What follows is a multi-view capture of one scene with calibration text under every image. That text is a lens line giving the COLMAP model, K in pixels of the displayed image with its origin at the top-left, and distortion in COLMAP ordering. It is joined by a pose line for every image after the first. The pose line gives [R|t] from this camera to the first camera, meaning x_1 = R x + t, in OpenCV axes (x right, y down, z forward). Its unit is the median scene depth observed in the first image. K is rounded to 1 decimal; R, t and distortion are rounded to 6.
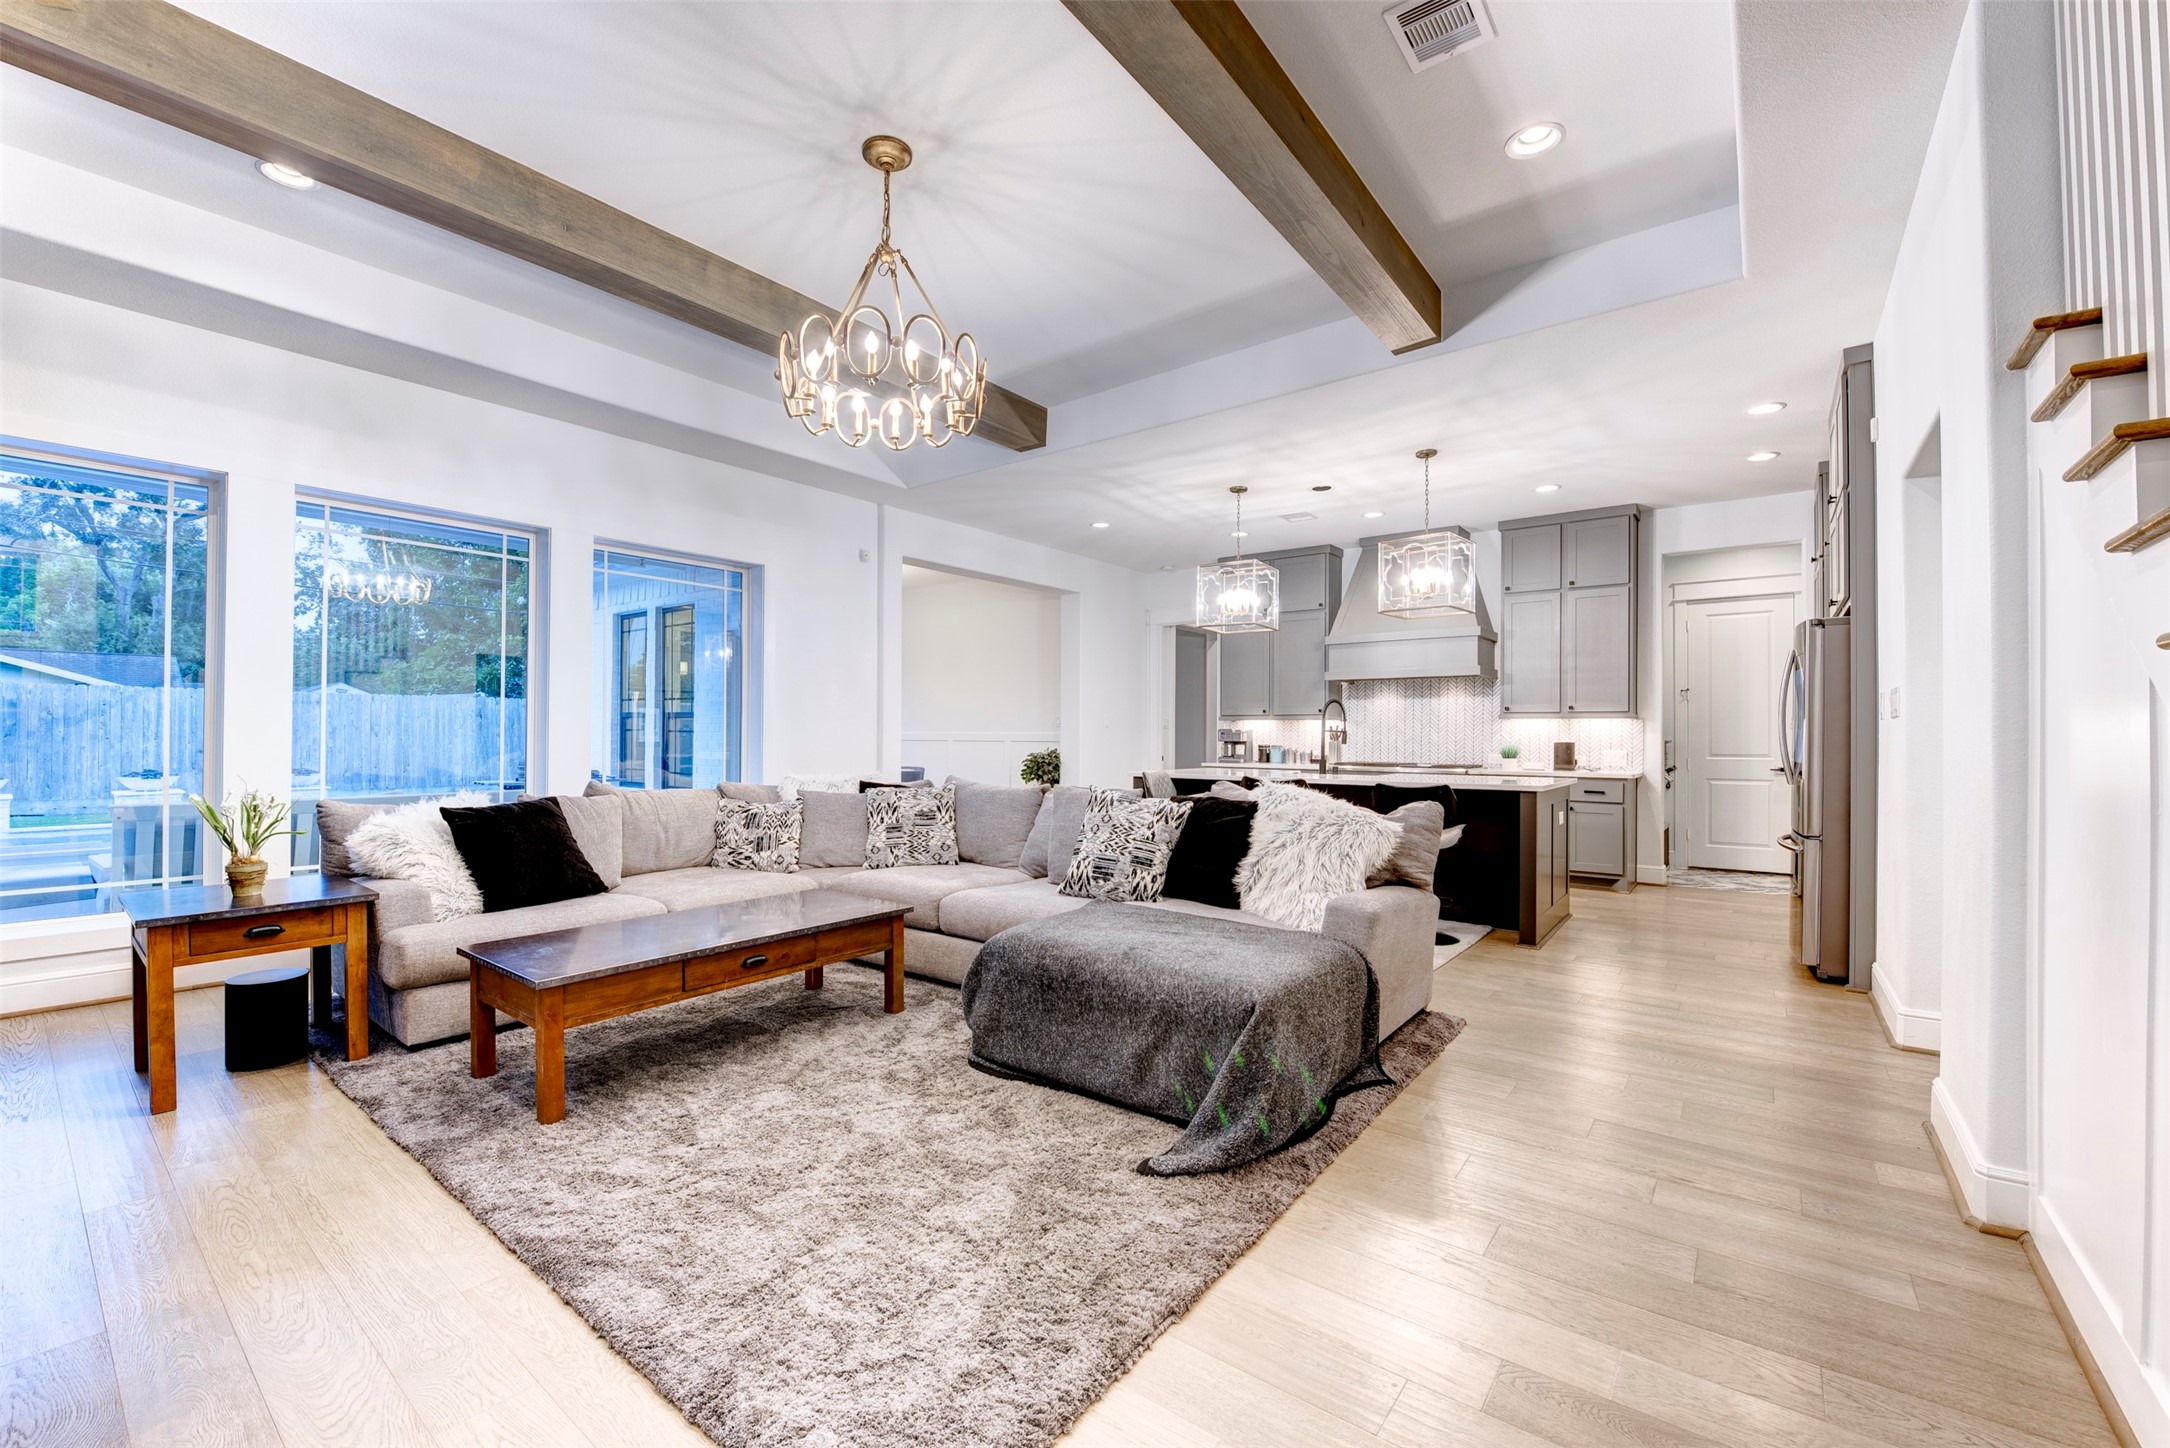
lens RADIAL K [[869.2, 0, 1071.2], [0, 869.2, 731.0], [0, 0, 1]] dist [-0.016063, -0.001632]
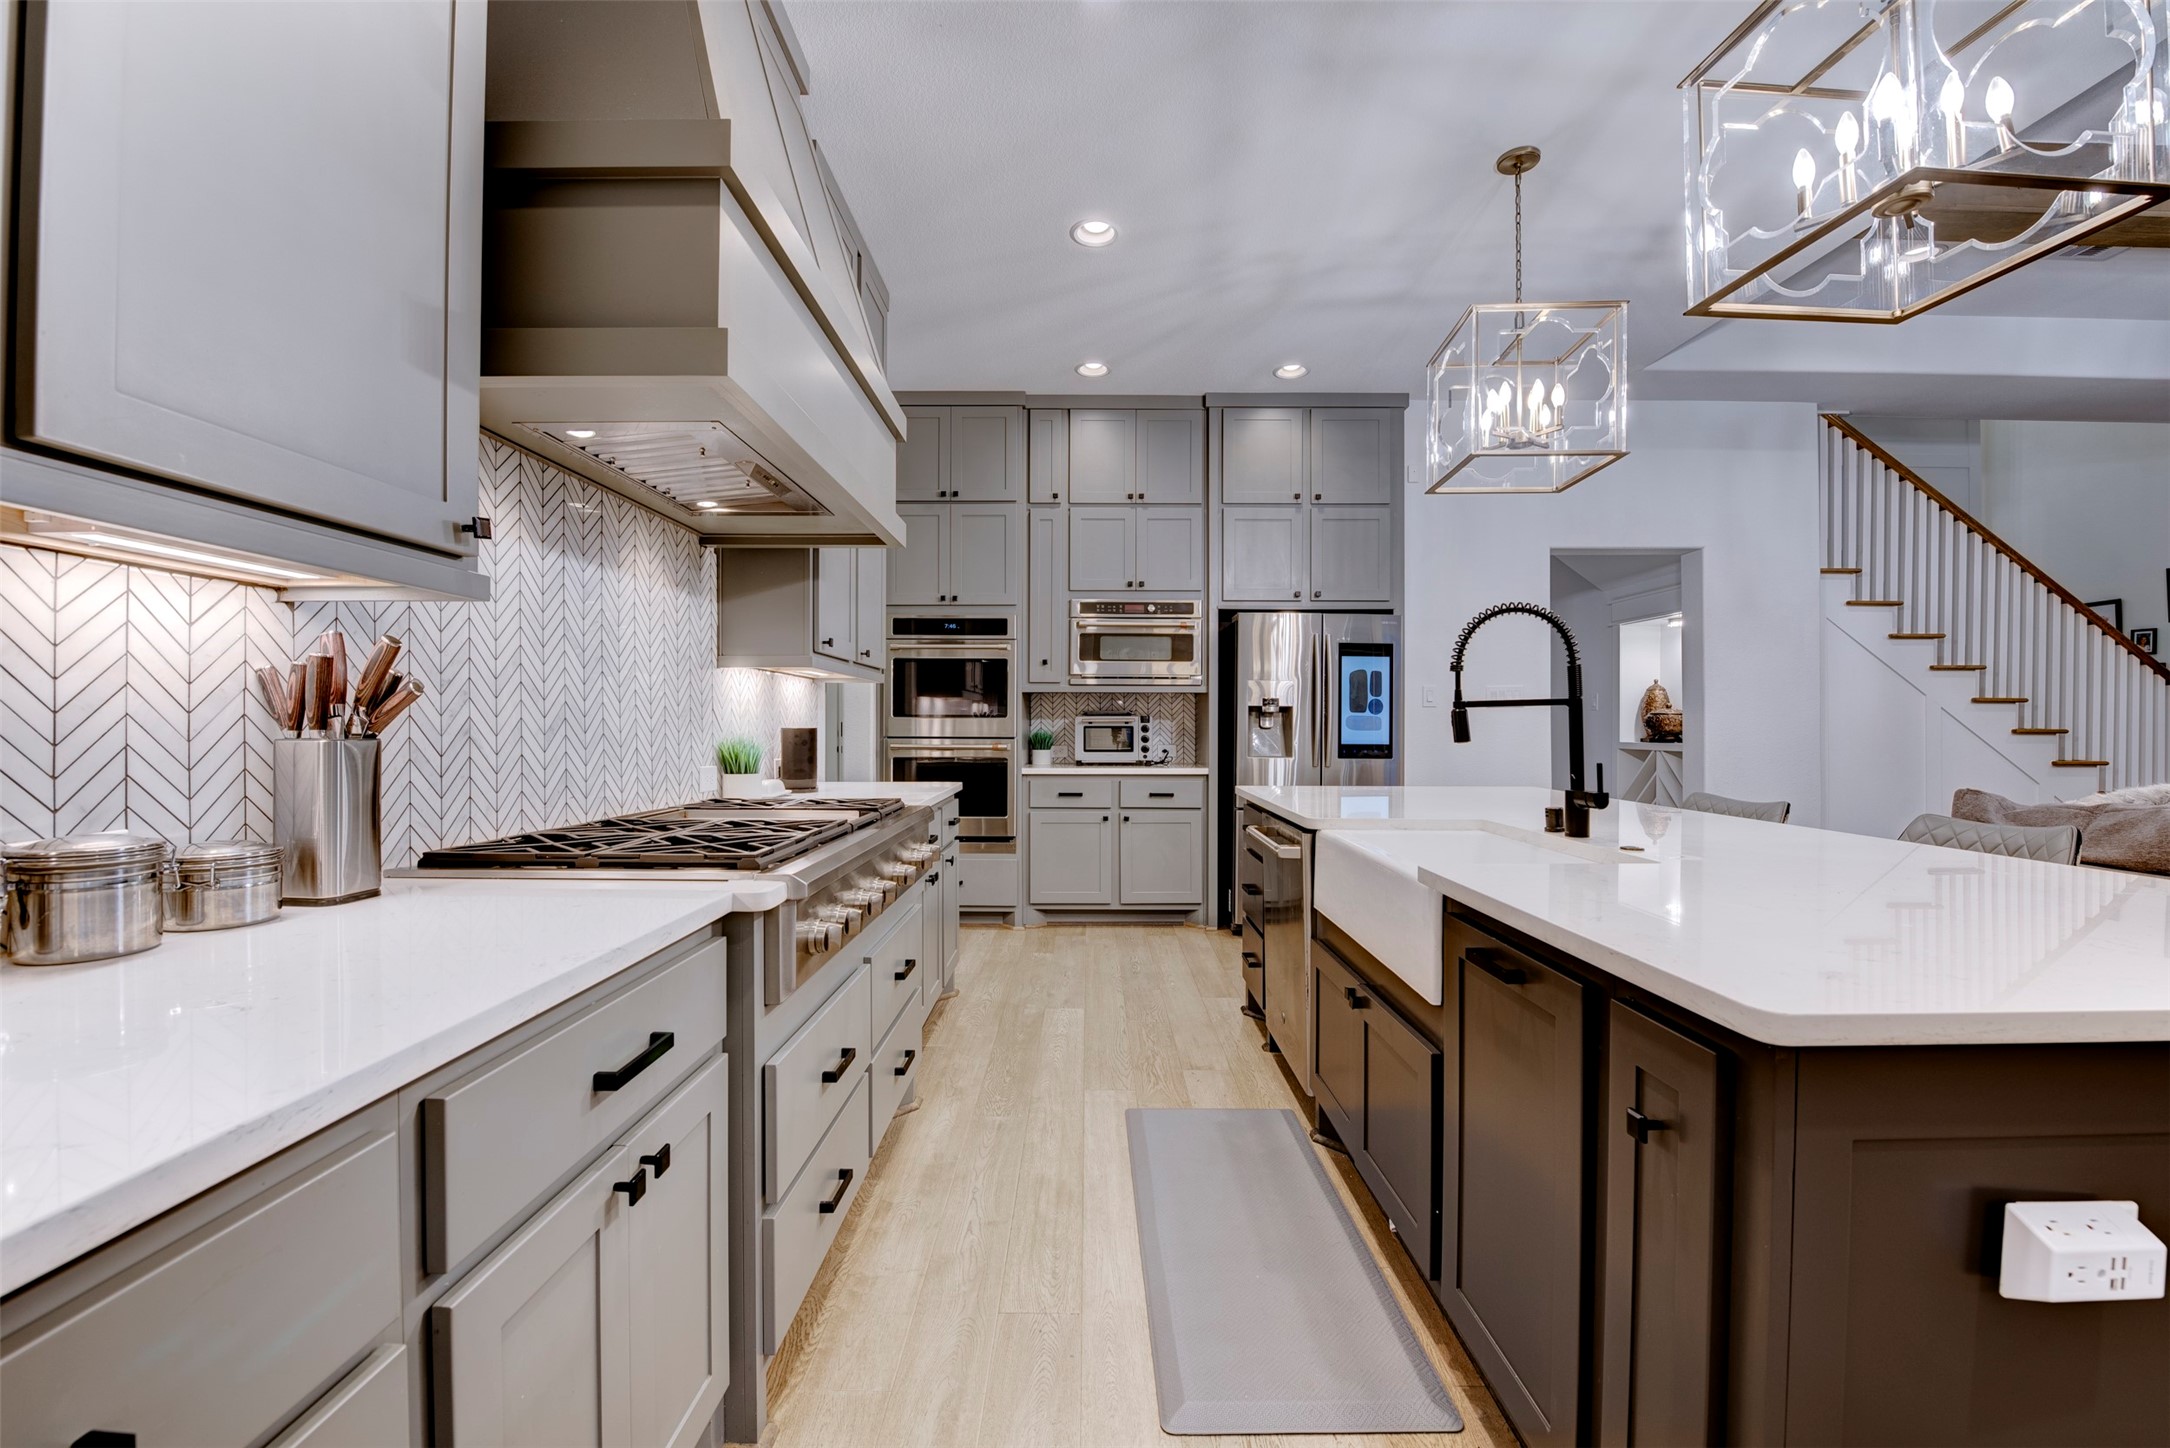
lens RADIAL K [[869.2, 0, 1082.2], [0, 869.2, 724.7], [0, 0, 1]] dist [-0.016063, -0.001632]
pose [[-0.618858, -0.010695, 0.785430, 0.133303], [-0.013135, 0.999908, 0.003265, 0.008276], [-0.785393, -0.008296, -0.618942, 1.187743]]
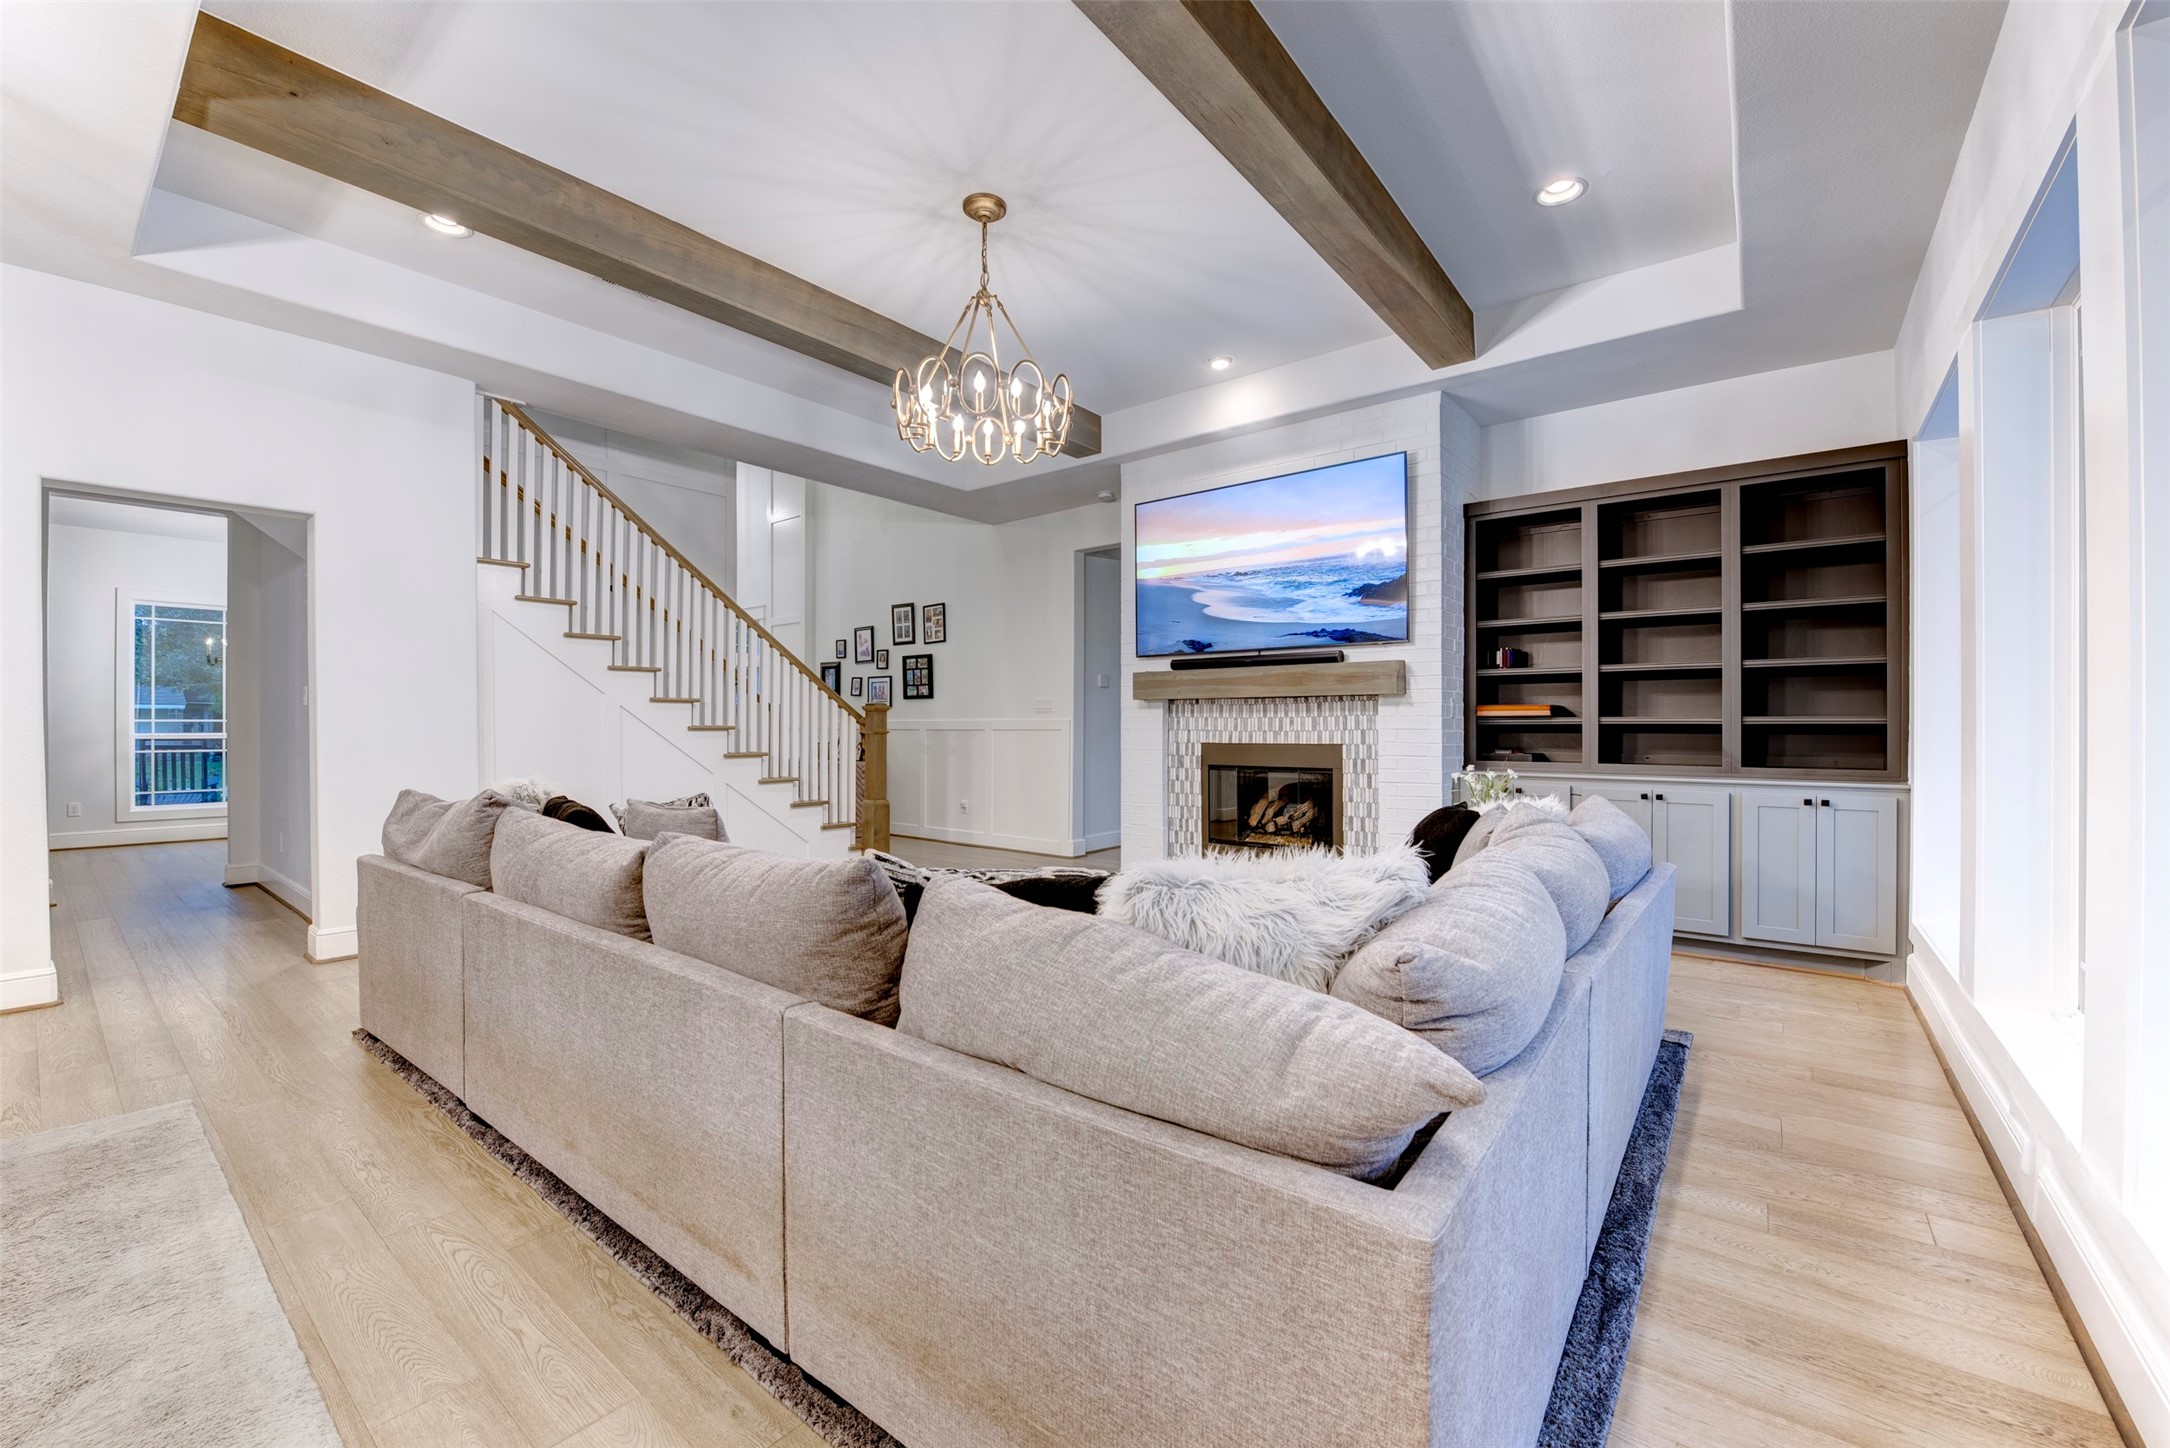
lens RADIAL K [[869.2, 0, 1088.4], [0, 869.2, 725.6], [0, 0, 1]] dist [-0.016063, -0.001632]
pose [[-0.999928, -0.004993, -0.010884, -0.154797], [-0.004936, 0.999974, -0.005266, 0.006008], [0.010910, -0.005212, -0.999927, 0.951144]]
